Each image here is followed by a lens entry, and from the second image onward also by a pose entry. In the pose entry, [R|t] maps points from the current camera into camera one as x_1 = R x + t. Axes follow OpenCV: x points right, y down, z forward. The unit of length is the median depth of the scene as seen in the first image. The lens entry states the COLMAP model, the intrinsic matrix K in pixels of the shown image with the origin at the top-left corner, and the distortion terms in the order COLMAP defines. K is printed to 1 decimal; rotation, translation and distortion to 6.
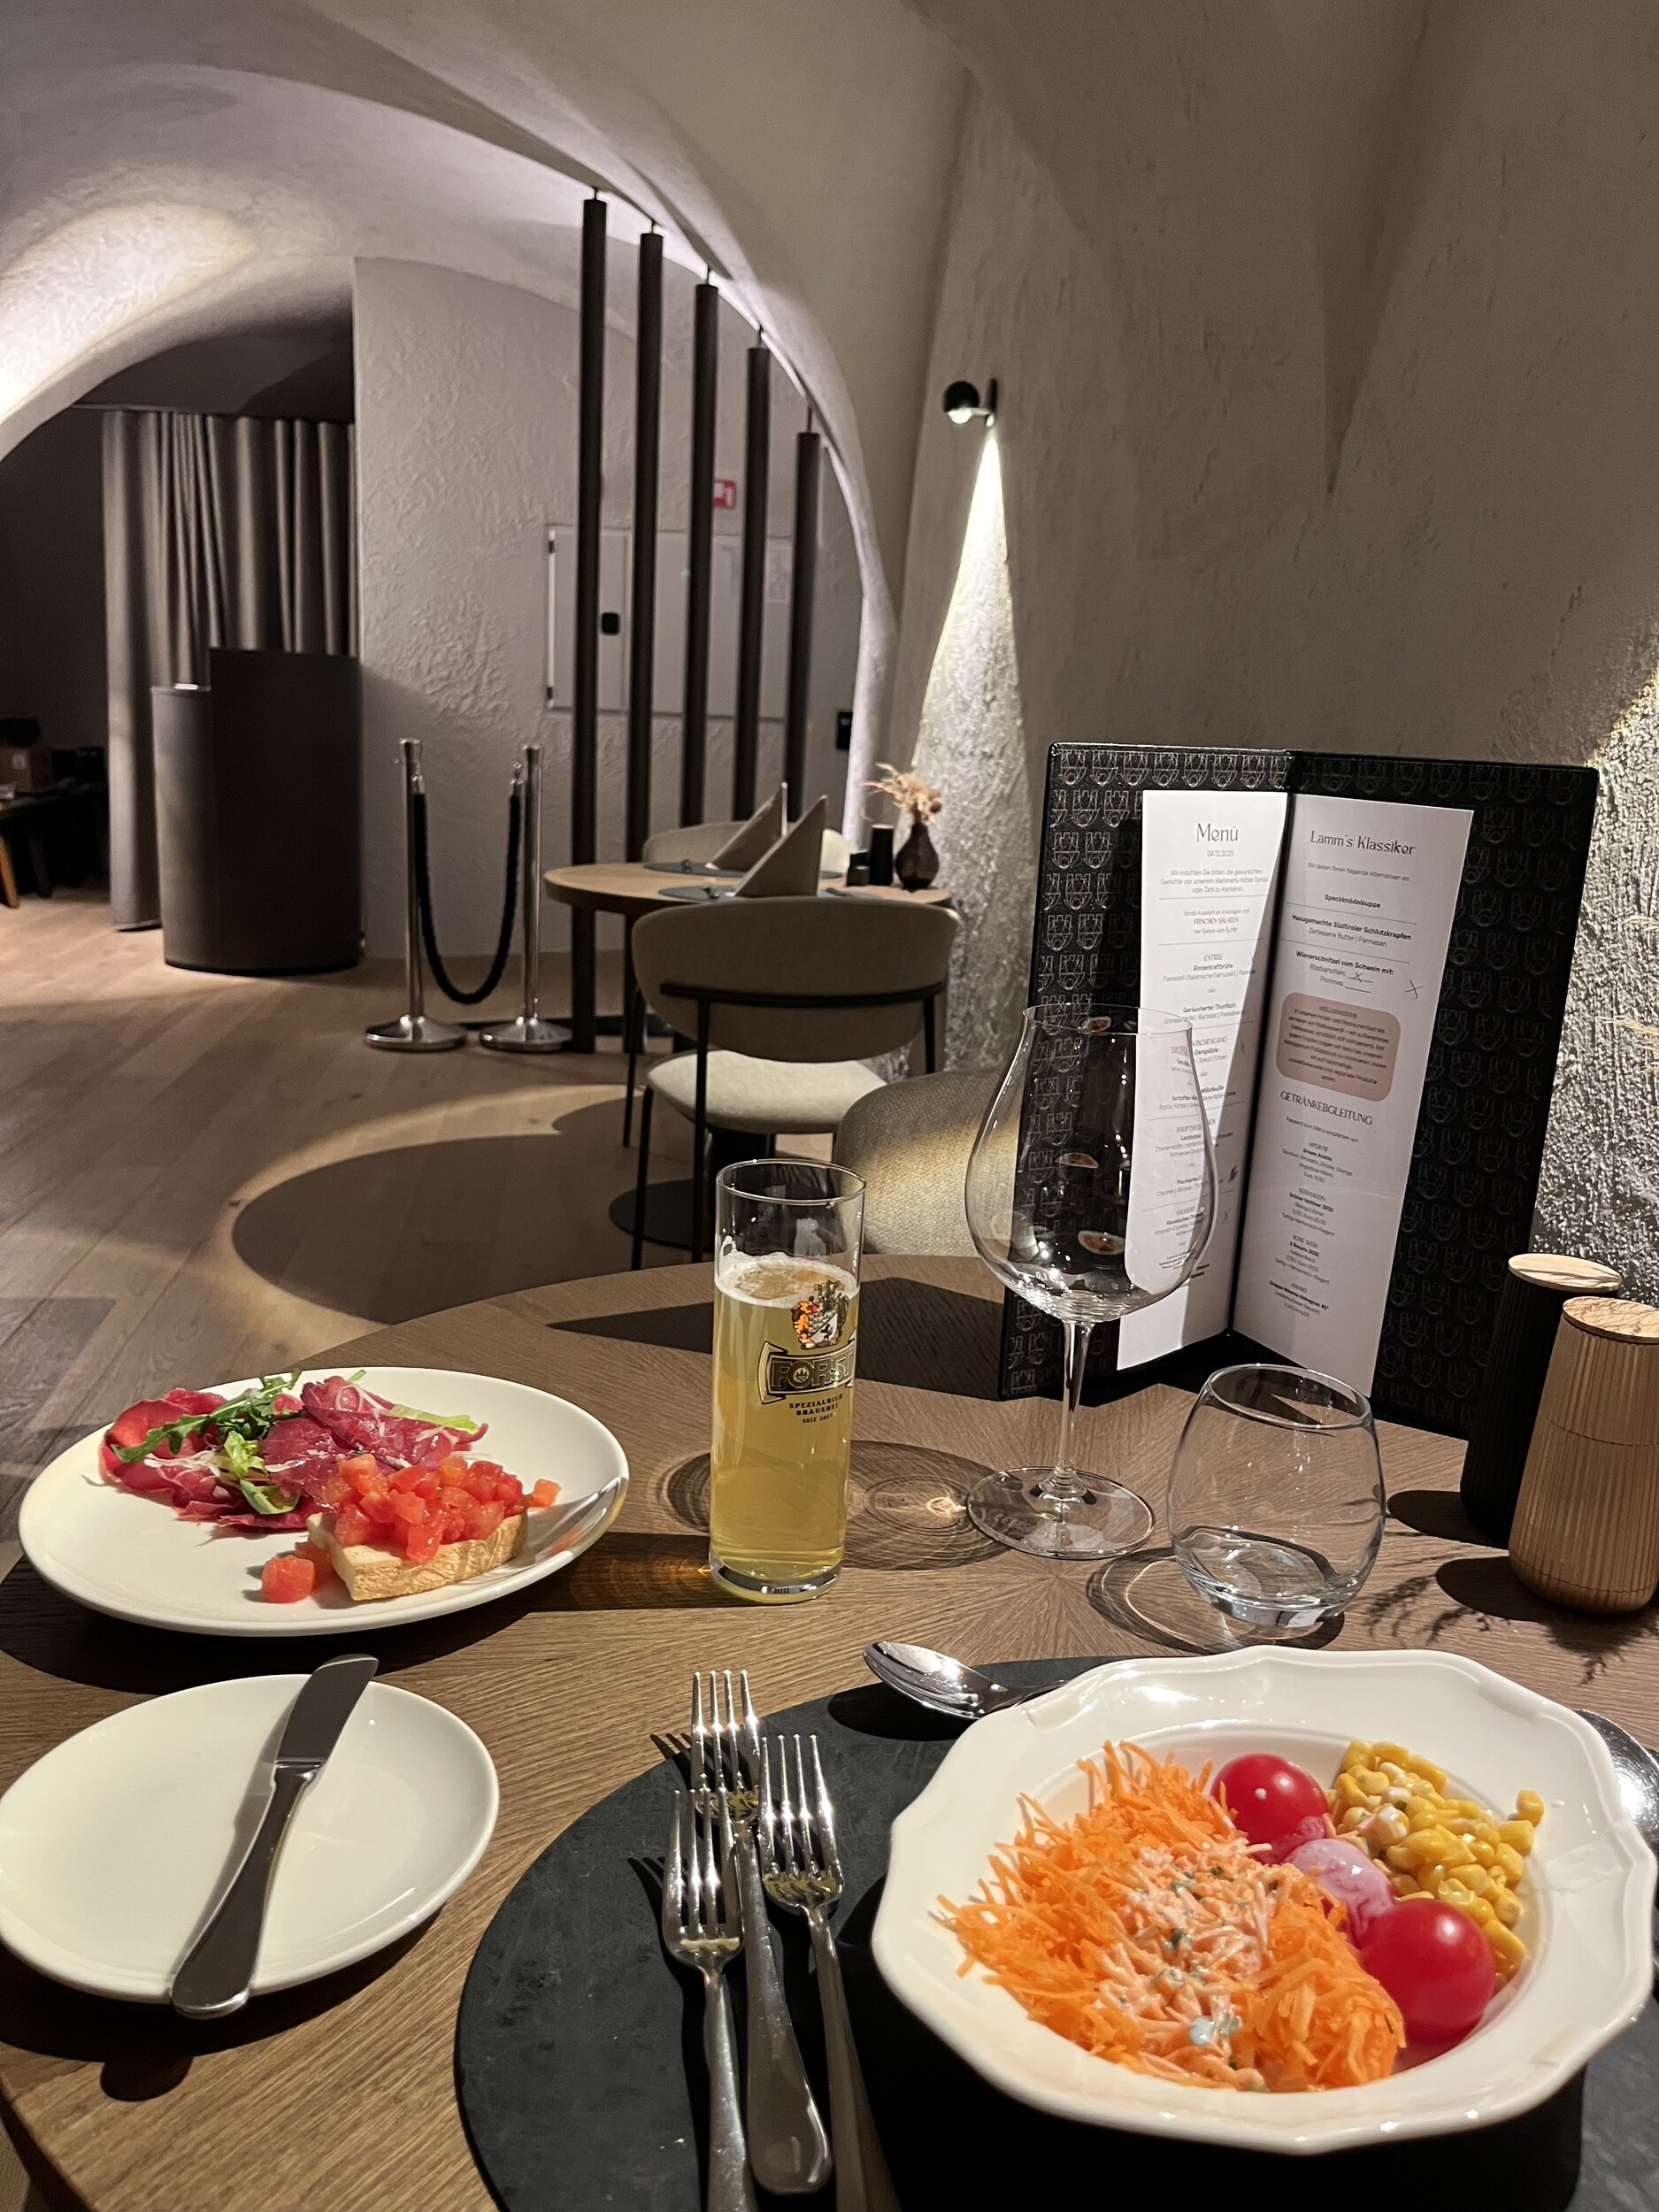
lens RADIAL K [[1676.6, 0, 829.5], [0, 1676.6, 1106.0], [0, 0, 1]] dist [0.073338, -0.117513]
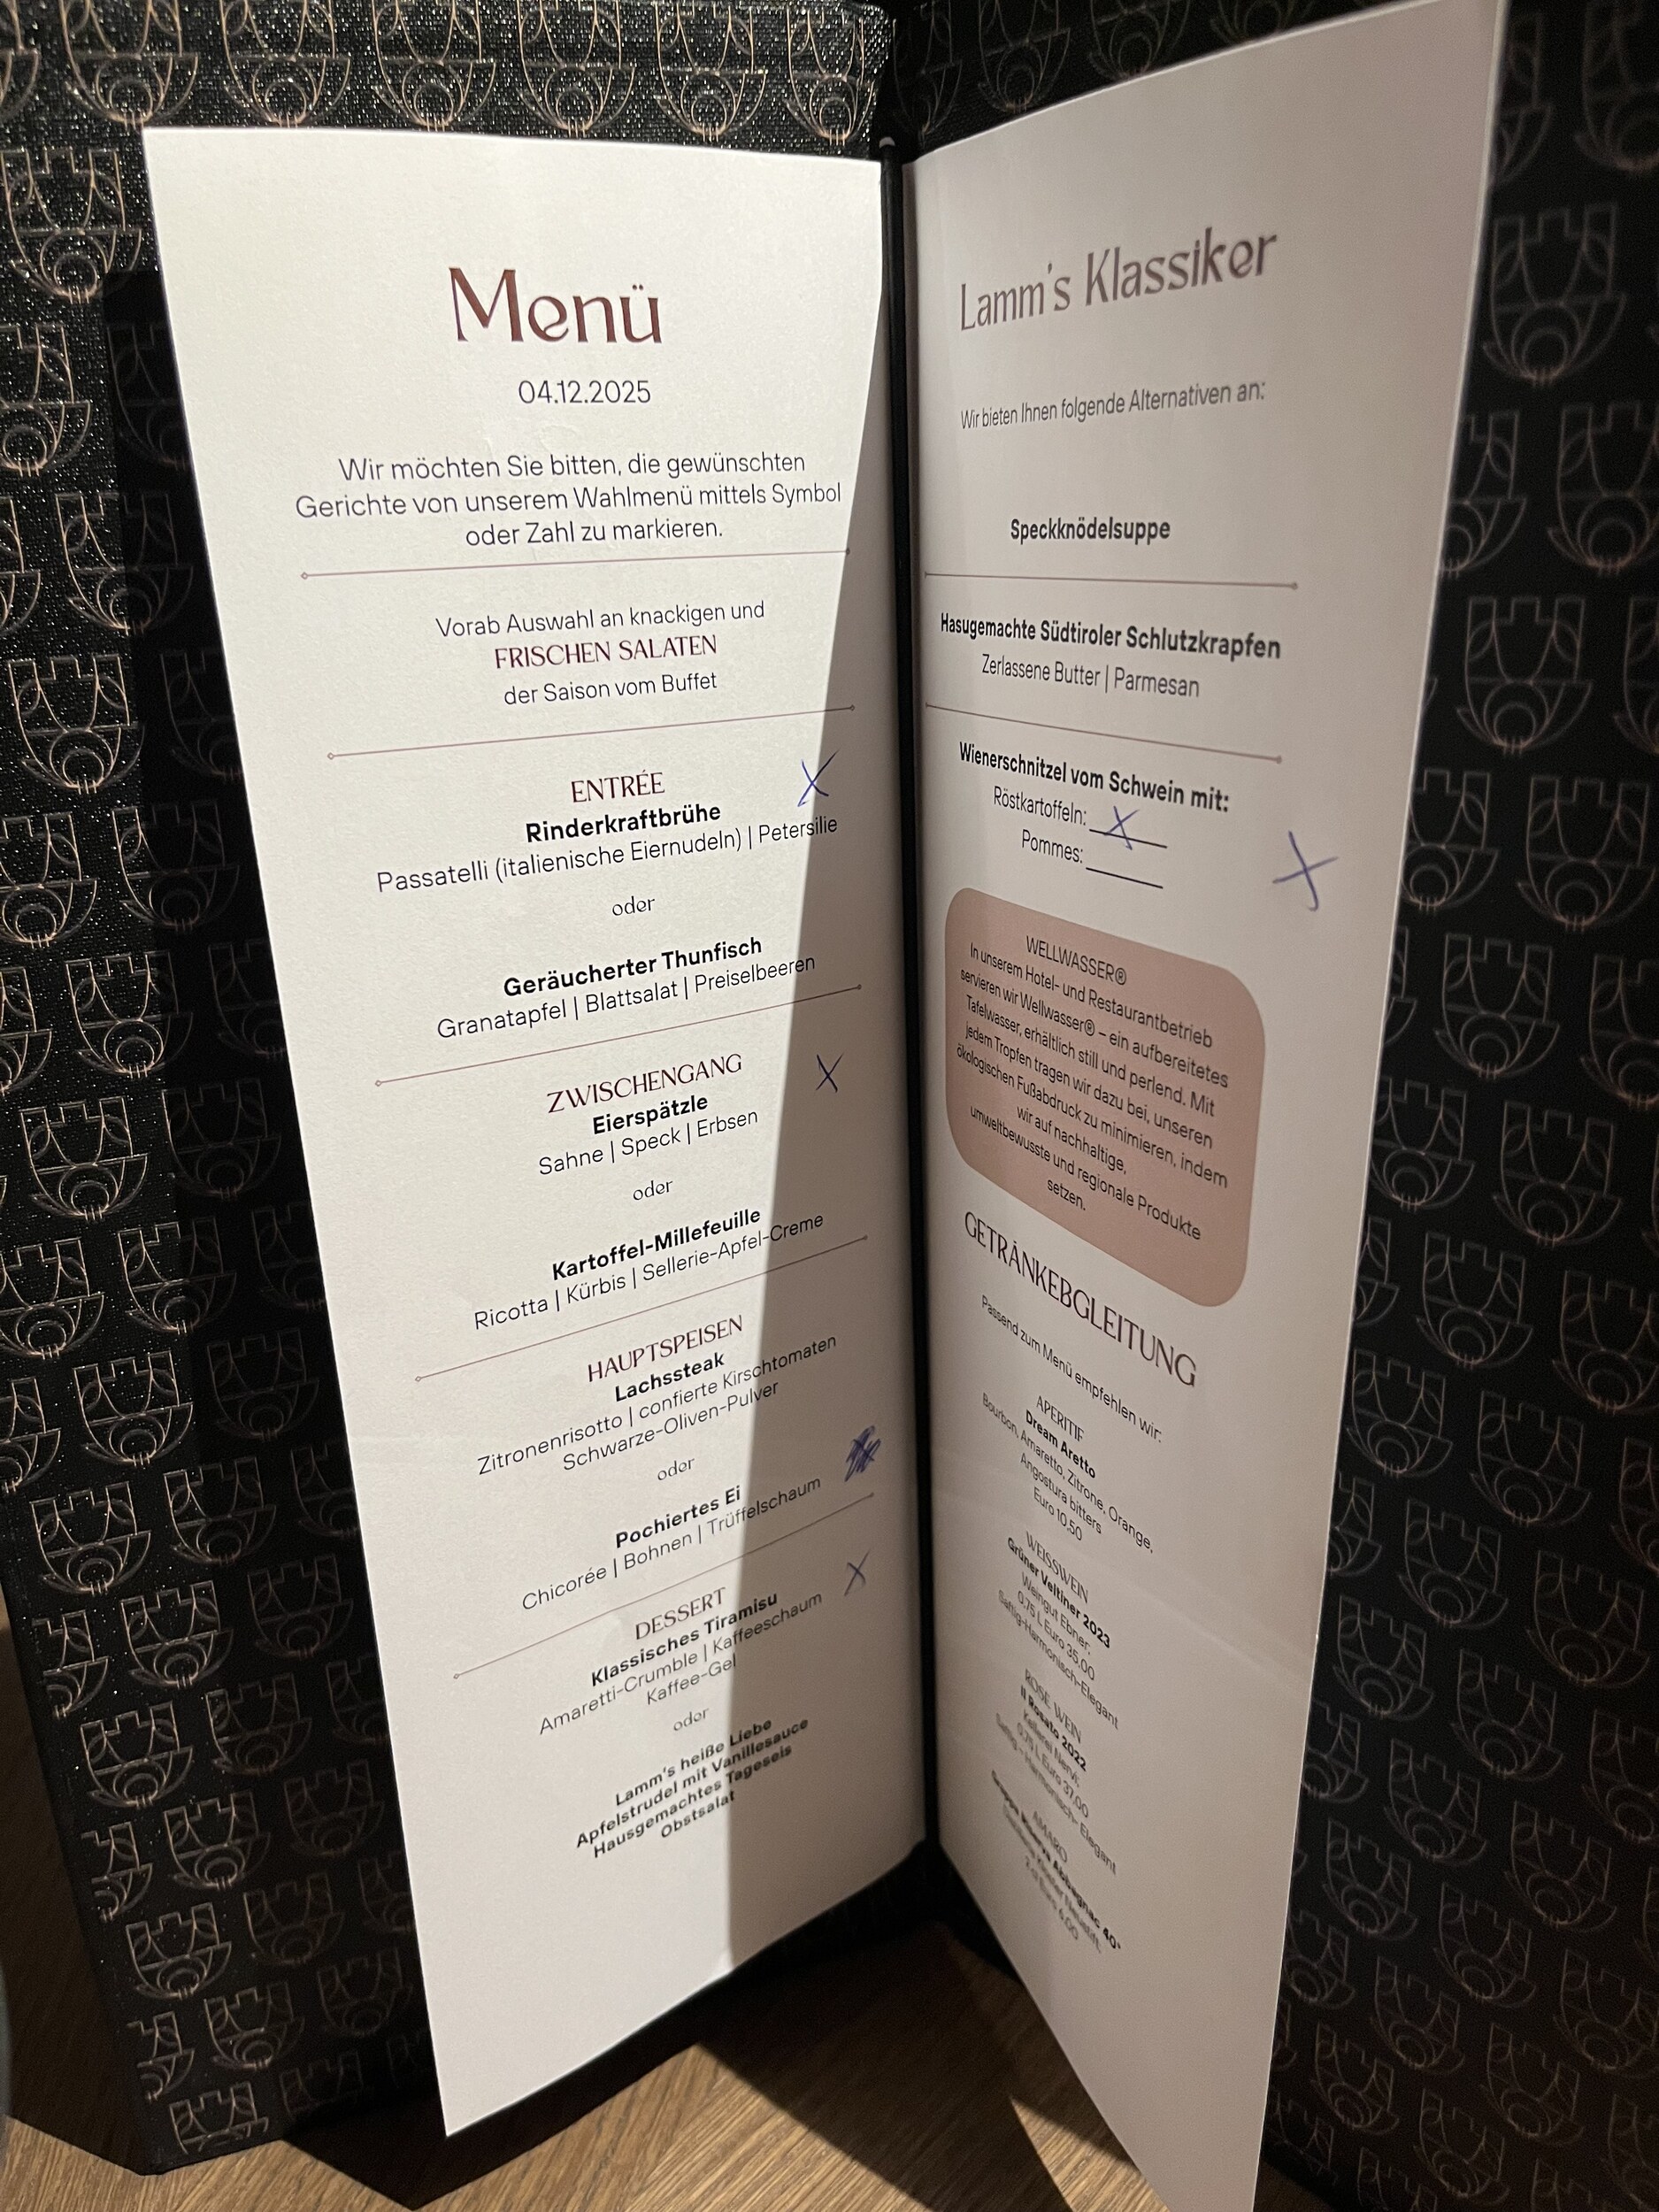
lens RADIAL K [[1707.0, 0, 825.7], [0, 1707.0, 1097.1], [0, 0, 1]] dist [0.049727, -0.077332]
pose [[0.988963, -0.046788, -0.140578, 0.303124], [0.059123, 0.994635, 0.084883, -0.060144], [0.135853, -0.092258, 0.986424, 0.729938]]
